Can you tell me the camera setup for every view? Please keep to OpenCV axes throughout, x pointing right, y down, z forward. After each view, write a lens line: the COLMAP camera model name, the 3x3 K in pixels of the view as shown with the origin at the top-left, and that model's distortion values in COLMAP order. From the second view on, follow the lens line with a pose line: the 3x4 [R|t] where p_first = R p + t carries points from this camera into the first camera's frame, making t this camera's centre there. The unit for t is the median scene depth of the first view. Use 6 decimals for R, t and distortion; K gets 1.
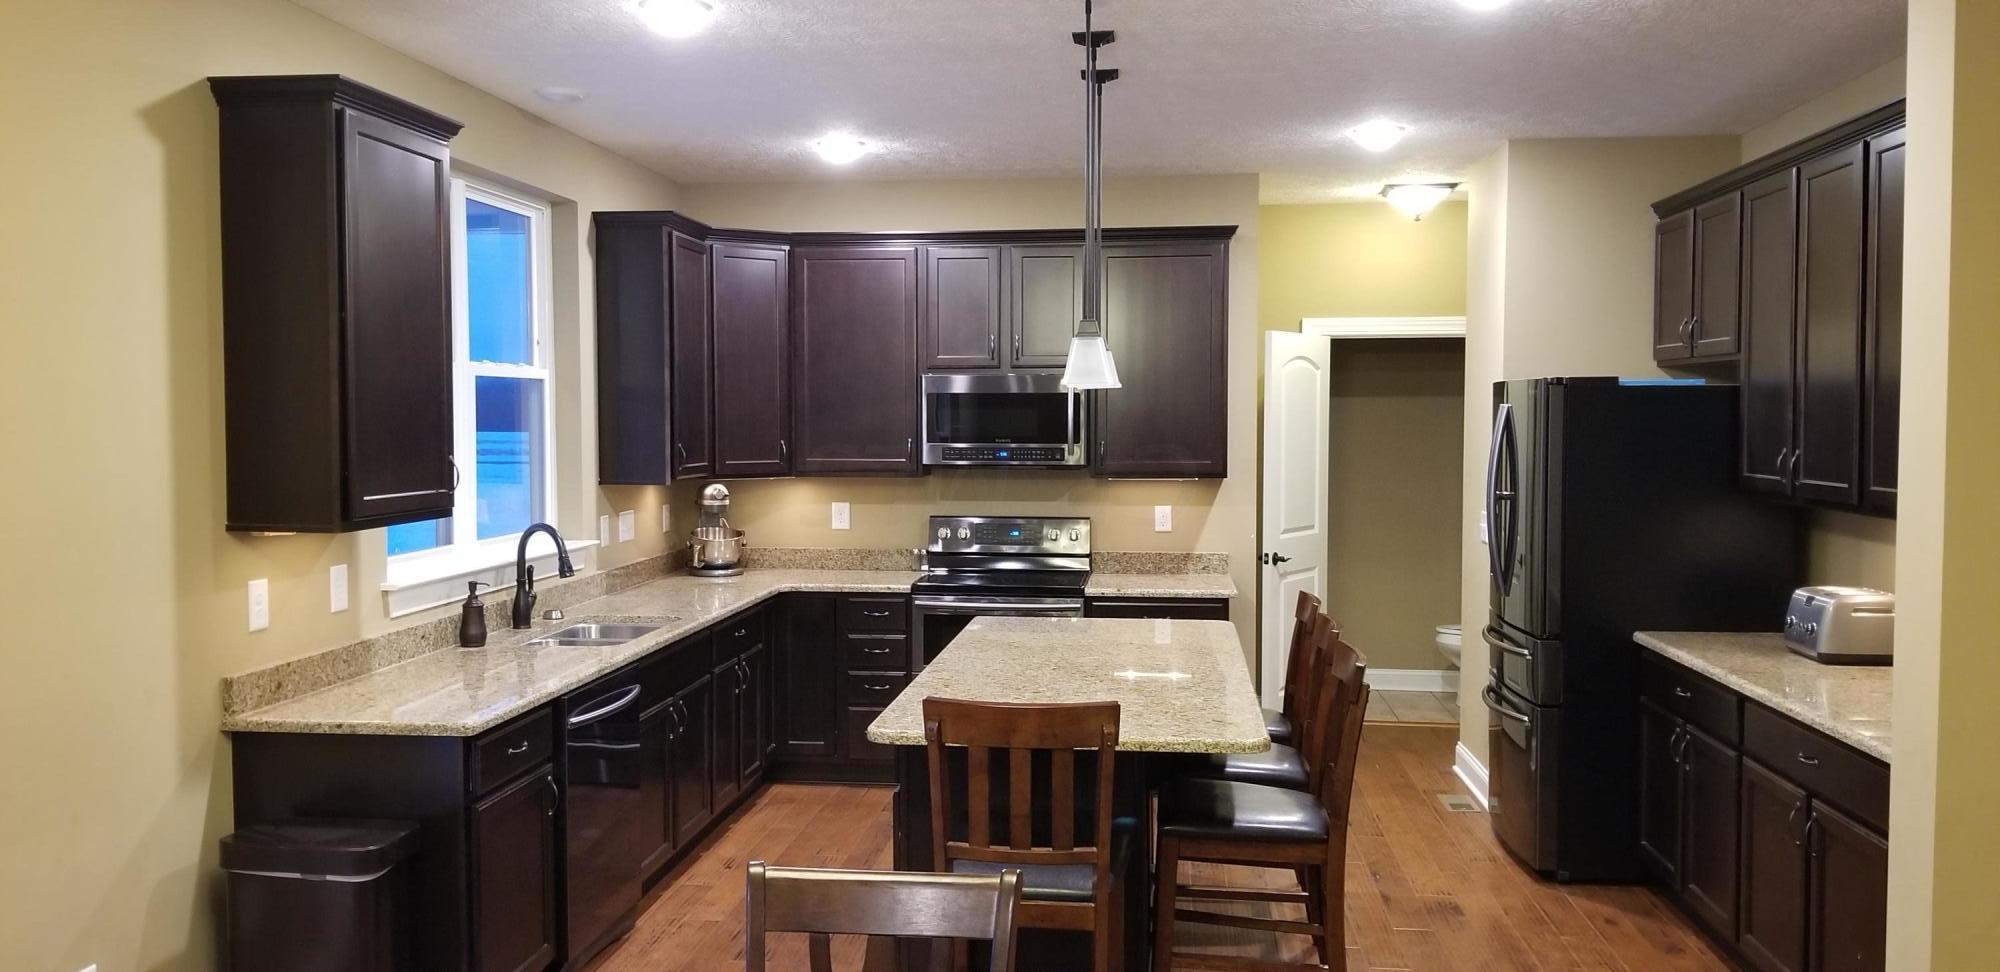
lens RADIAL K [[1565.2, 0, 973.2], [0, 1565.2, 486.7], [0, 0, 1]] dist [0.117456, -0.250642]
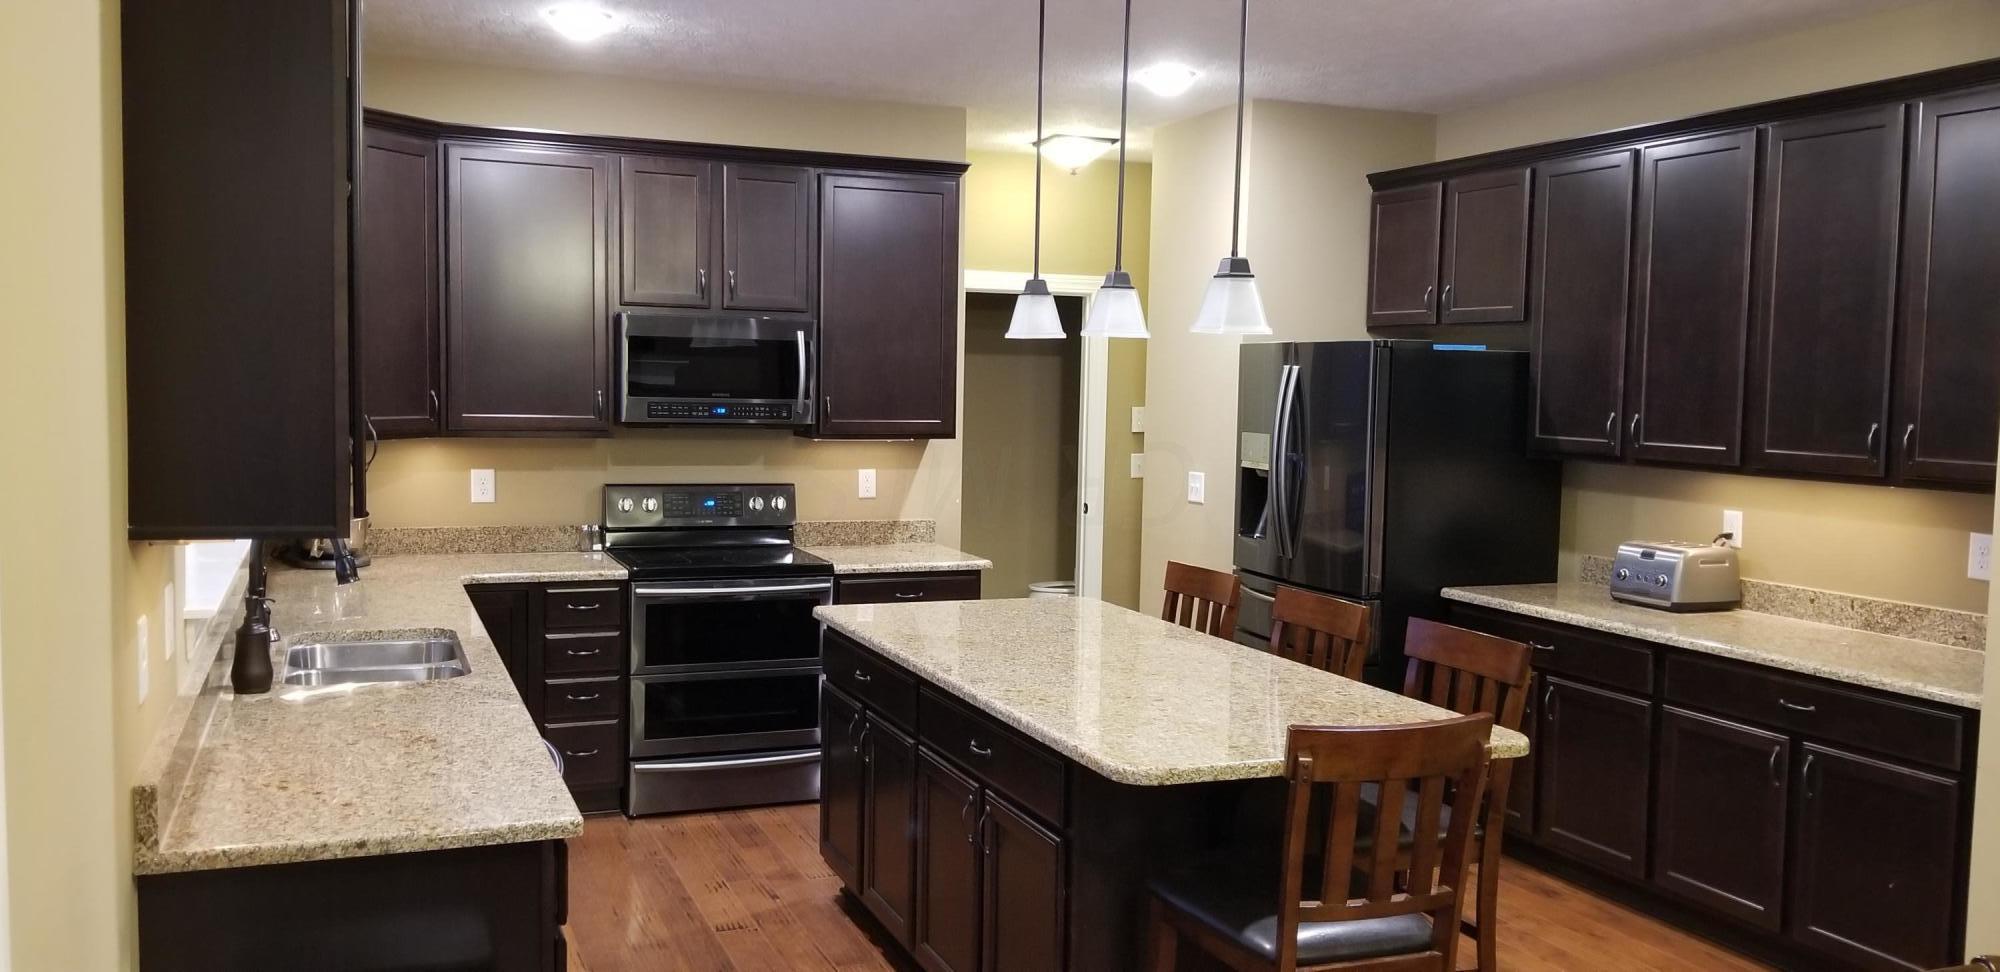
lens RADIAL K [[1572.7, 0, 987.8], [0, 1572.7, 485.7], [0, 0, 1]] dist [0.098513, -0.178065]
pose [[0.881070, -0.015515, 0.472731, -0.290412], [0.001665, 0.999557, 0.029703, -0.006099], [-0.472983, -0.025383, 0.880706, 0.199775]]
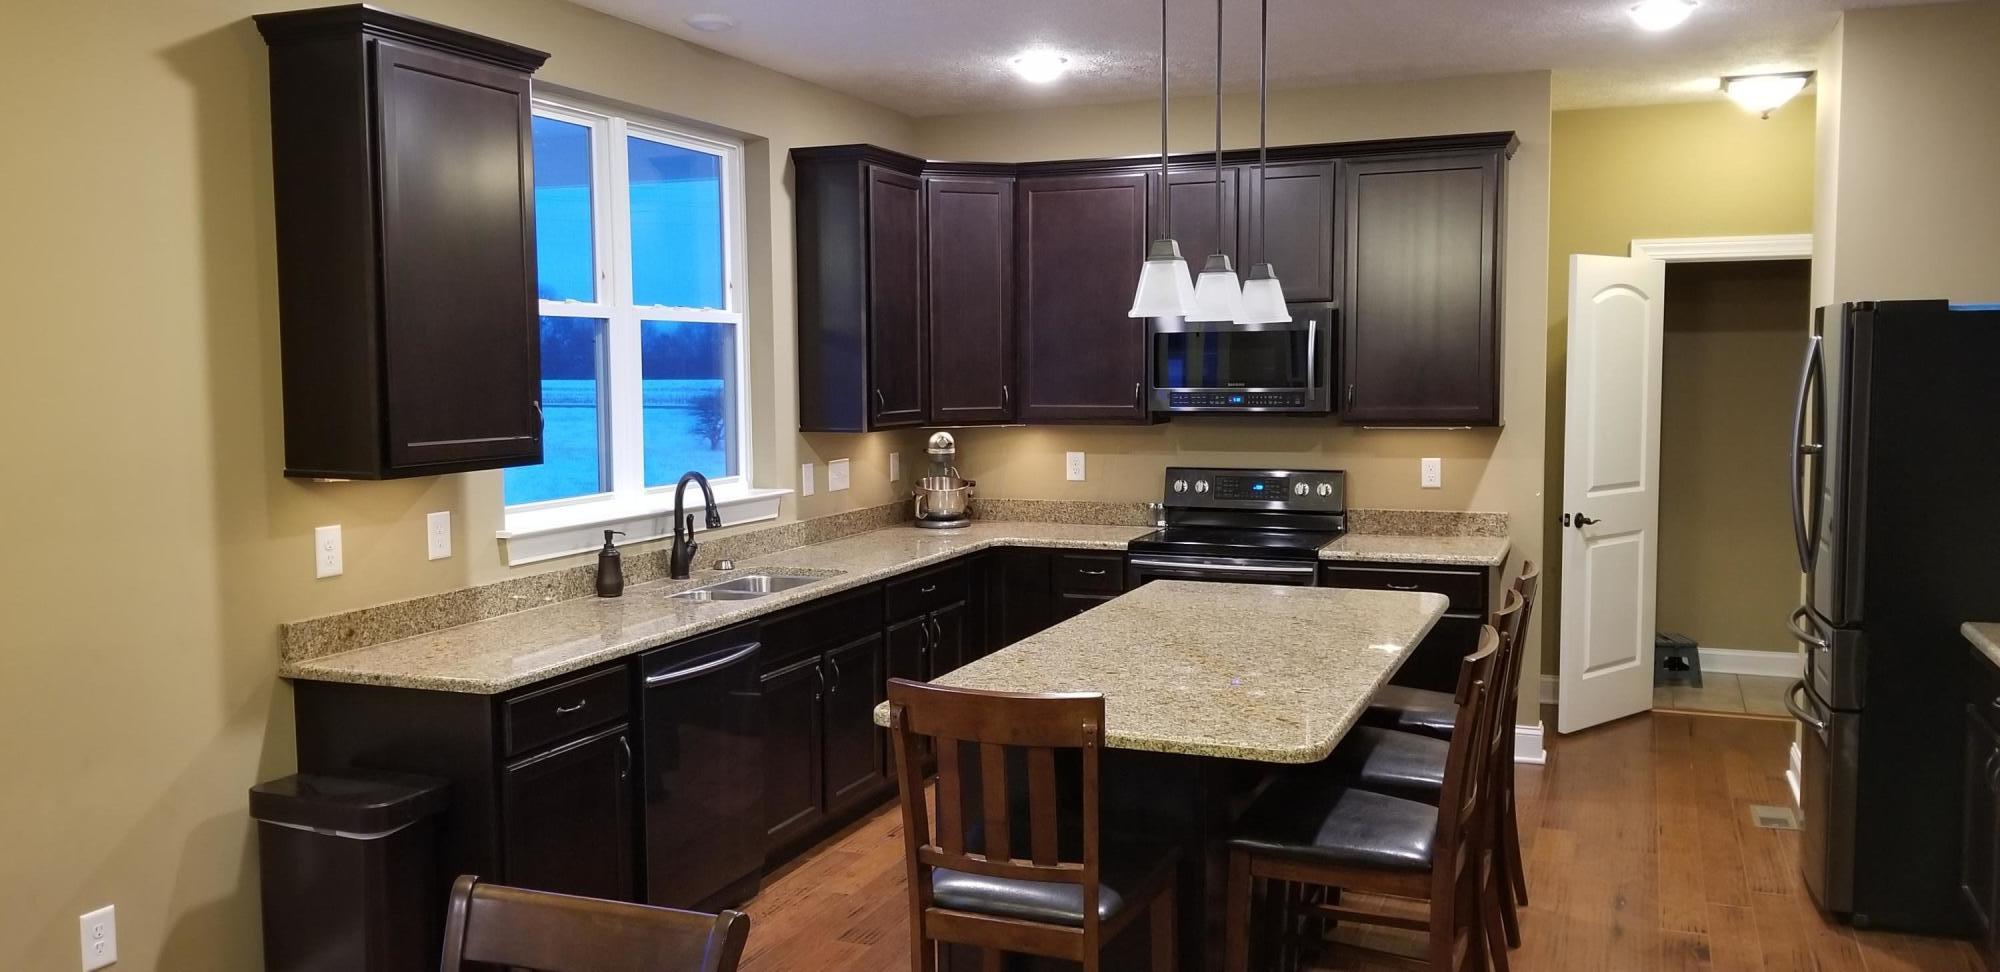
lens RADIAL K [[1572.7, 0, 987.8], [0, 1572.7, 485.7], [0, 0, 1]] dist [0.098513, -0.178065]
pose [[0.965524, 0.012758, -0.260002, 0.132345], [-0.004268, 0.999440, 0.033194, -0.000922], [0.260280, -0.030940, 0.965037, 0.094253]]
